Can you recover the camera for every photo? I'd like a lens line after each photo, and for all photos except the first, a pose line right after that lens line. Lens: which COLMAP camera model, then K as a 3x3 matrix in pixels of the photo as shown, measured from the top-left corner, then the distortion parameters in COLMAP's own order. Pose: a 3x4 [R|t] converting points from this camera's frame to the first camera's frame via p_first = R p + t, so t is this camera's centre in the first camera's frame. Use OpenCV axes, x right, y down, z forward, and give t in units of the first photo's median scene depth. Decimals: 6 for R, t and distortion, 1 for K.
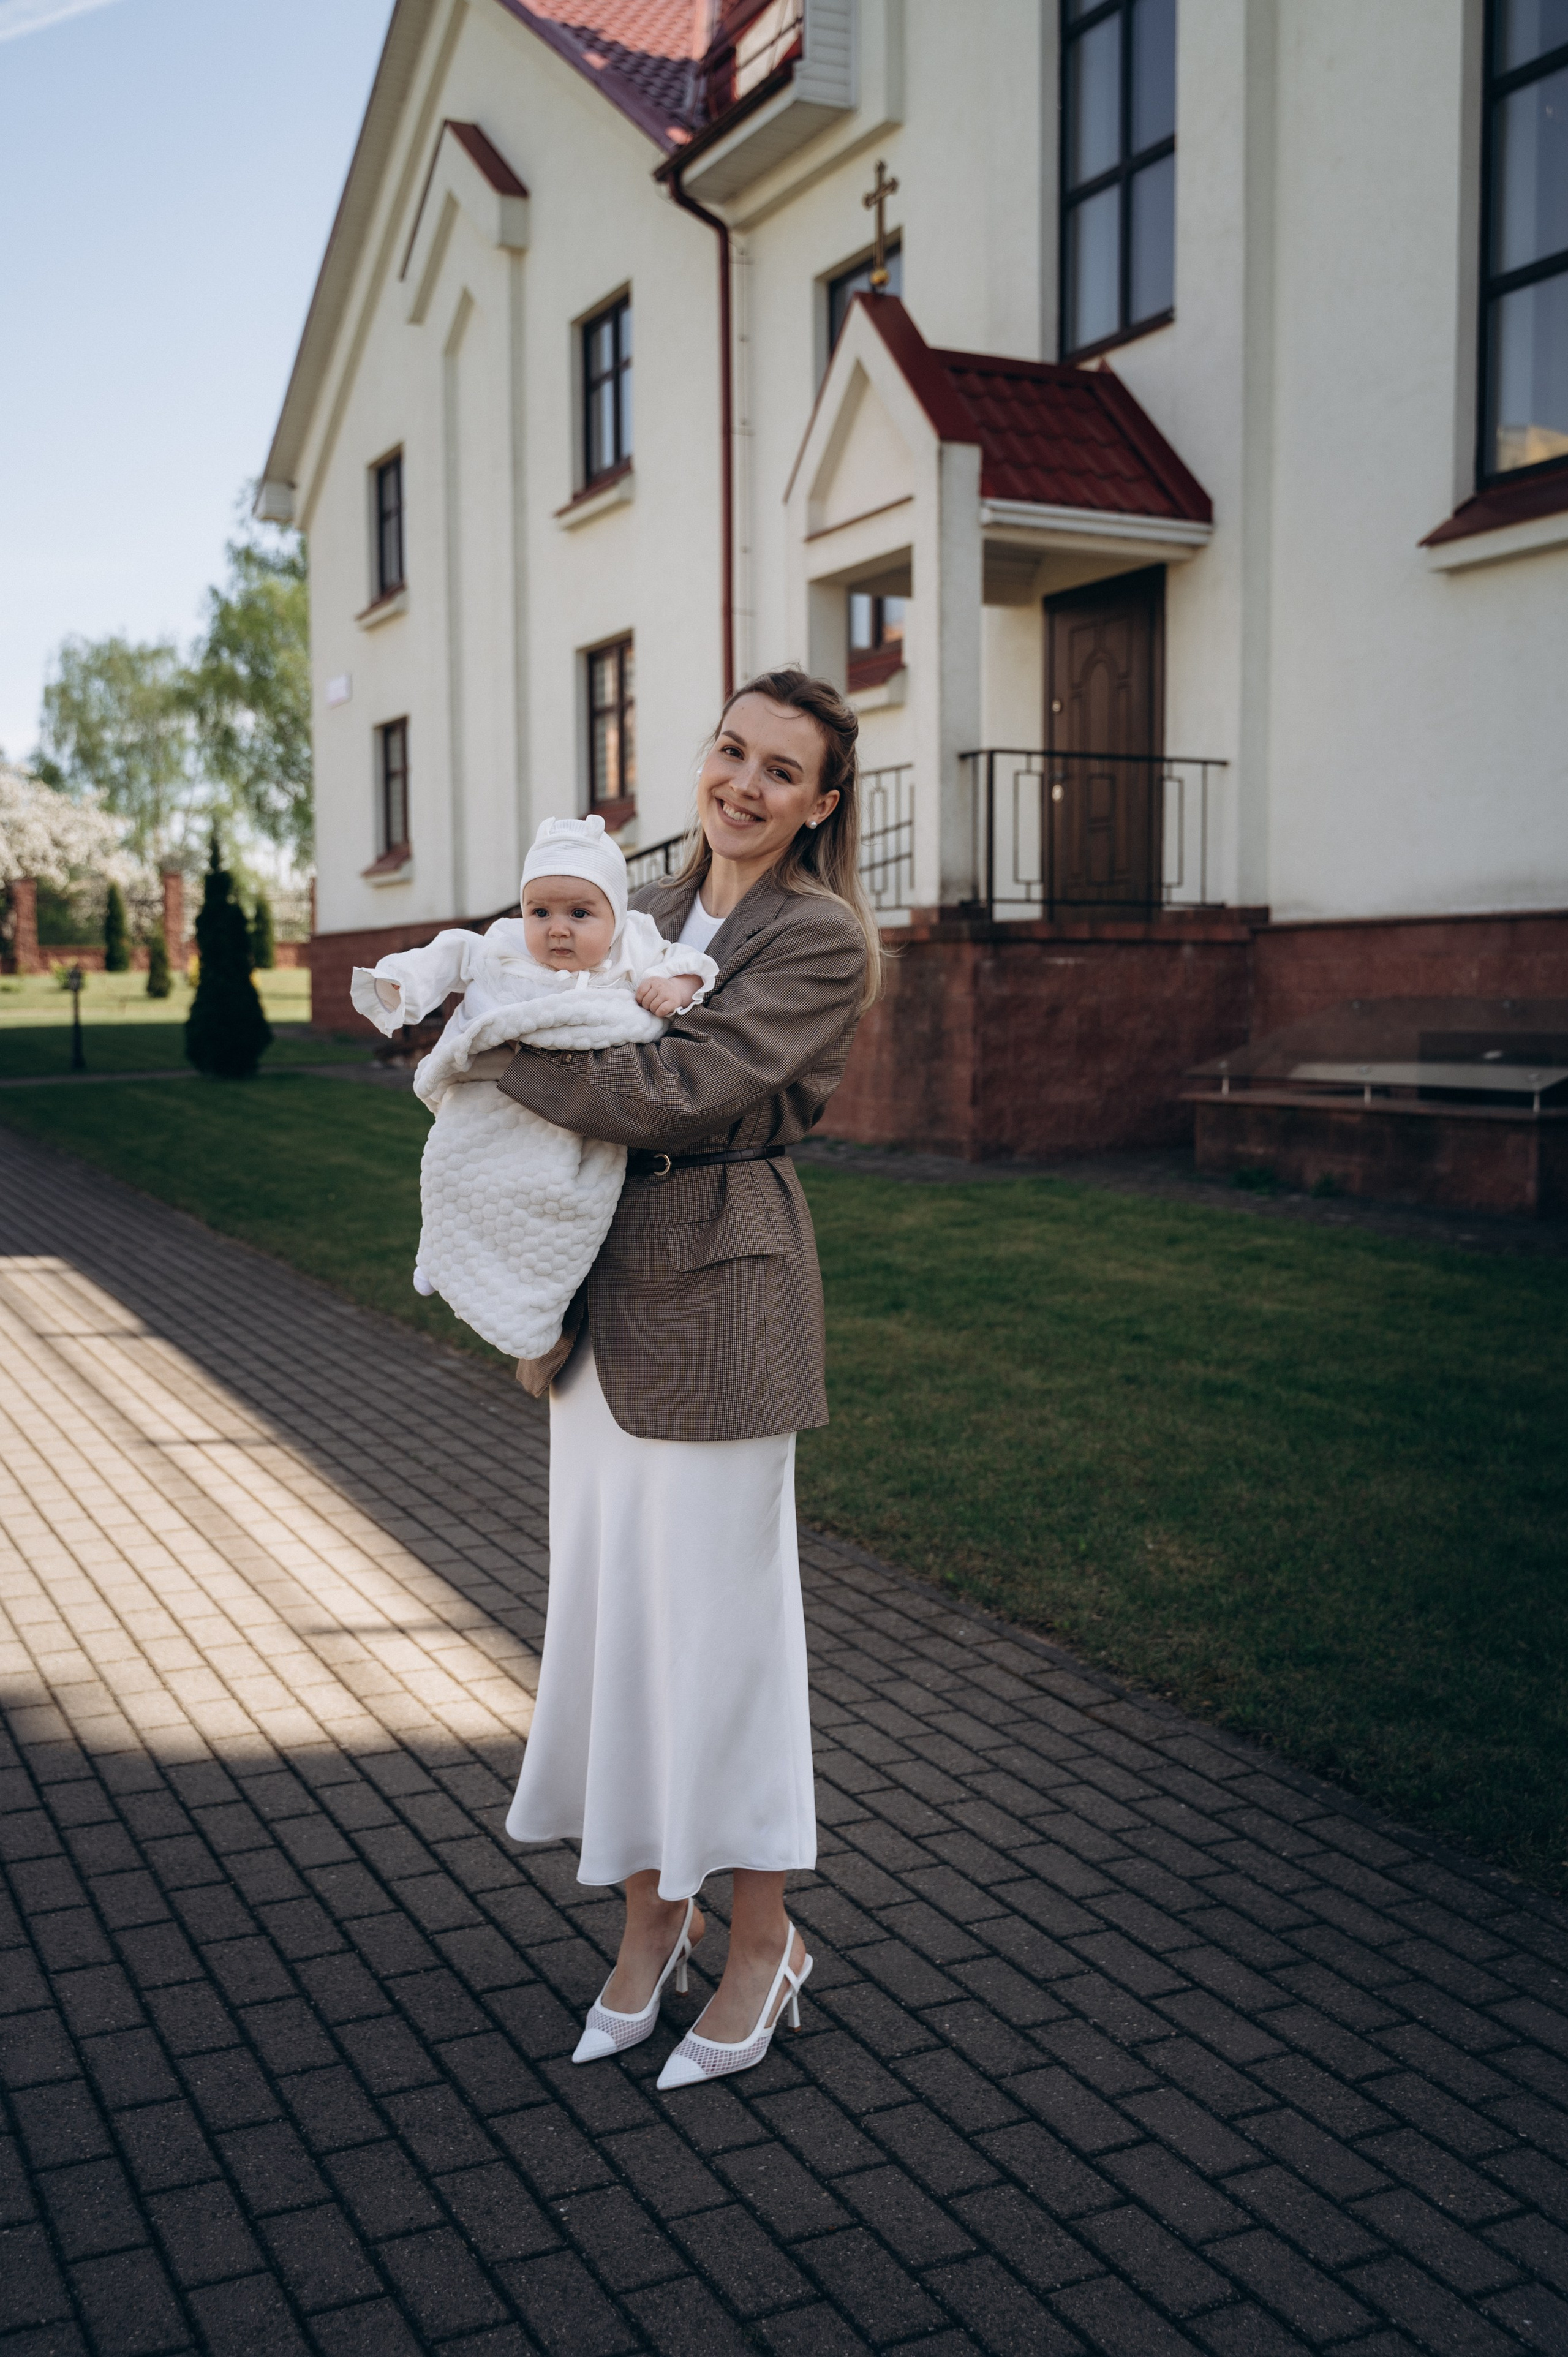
lens RADIAL K [[2216.4, 0, 783.3], [0, 2216.4, 1186.9], [0, 0, 1]] dist [0.003106, -0.010549]
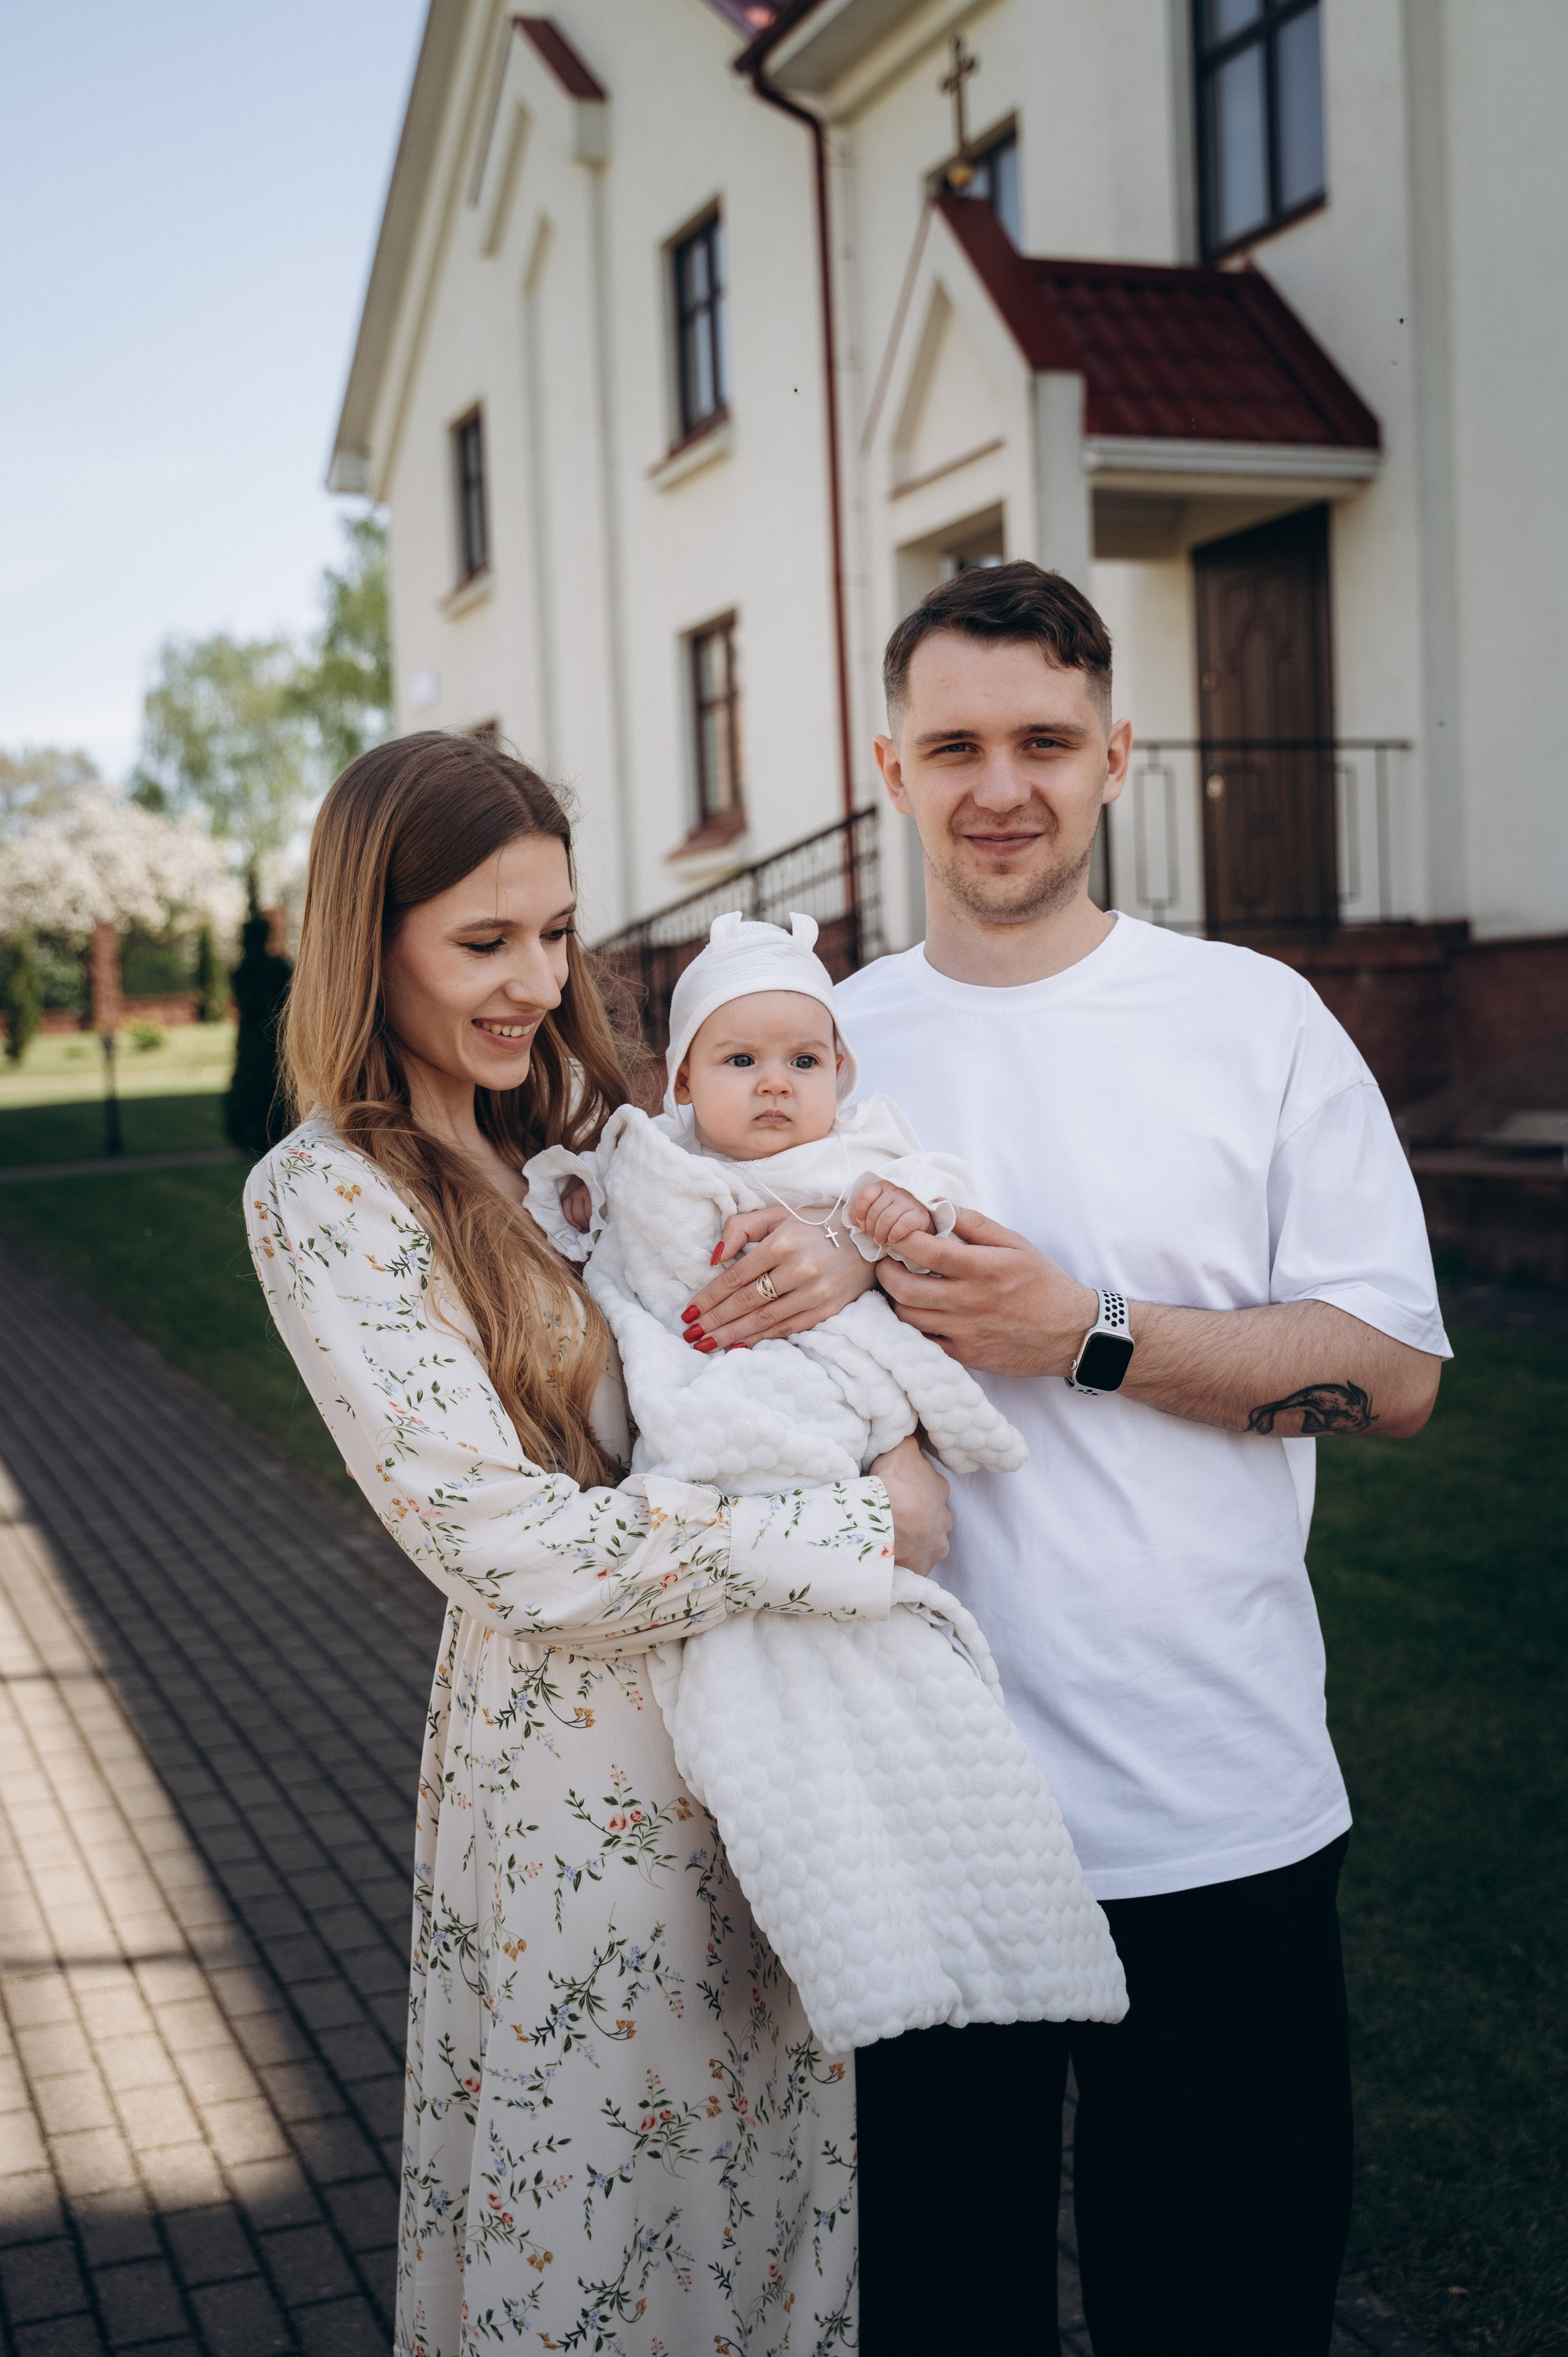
lens RADIAL K [[2648.9, 0, 791.4], [0, 2648.9, 1192.3], [0, 0, 1]] dist [0.006070, -0.006039]
pose [[0.995074, -0.031106, -0.094129, 0.063697], [0.029180, 0.999337, -0.021763, -0.014562], [0.094744, 0.018909, 0.995322, 0.023043]]
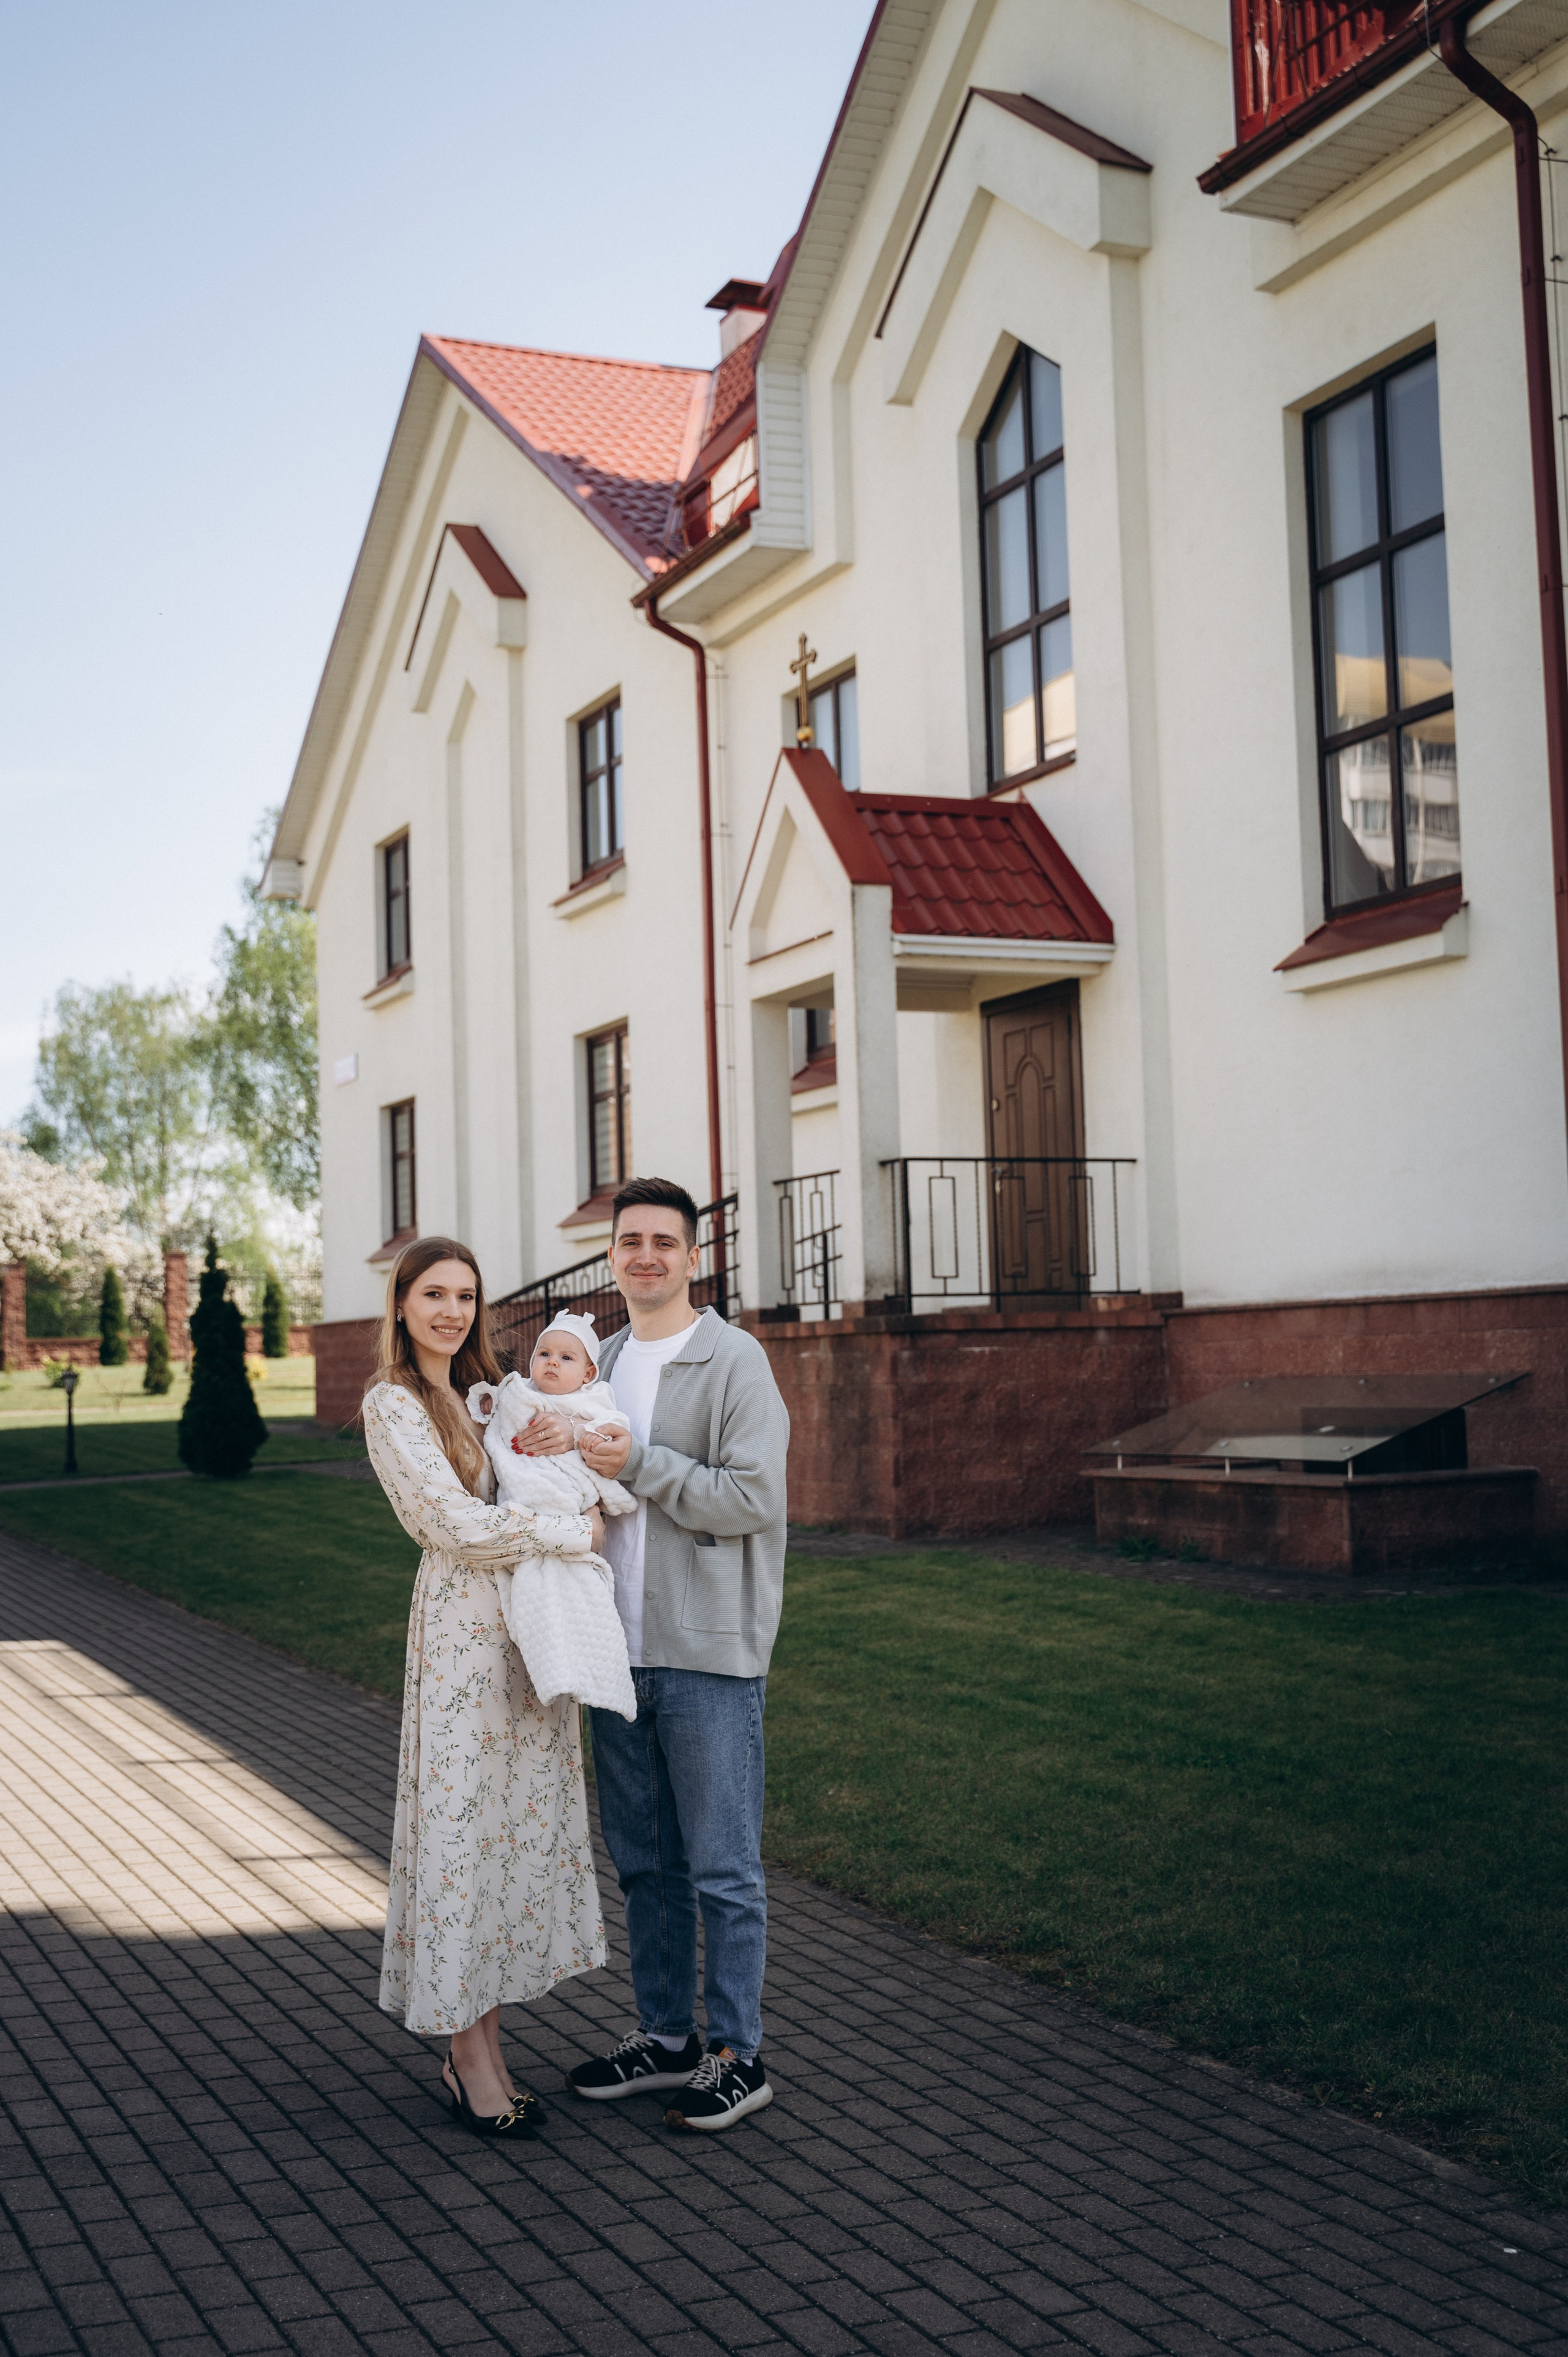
lens RADIAL K [[2702.2, 0, 778.1], [0, 2702.2, 1187.8], [0, 0, 1]] dist [0.004703, -0.034404]
pose [[0.998444, -0.027229, -0.048664, 0.092911], [0.019512, 0.988103, -0.152551, 0.018287], [0.052239, 0.151364, 0.987097, -0.304476]]
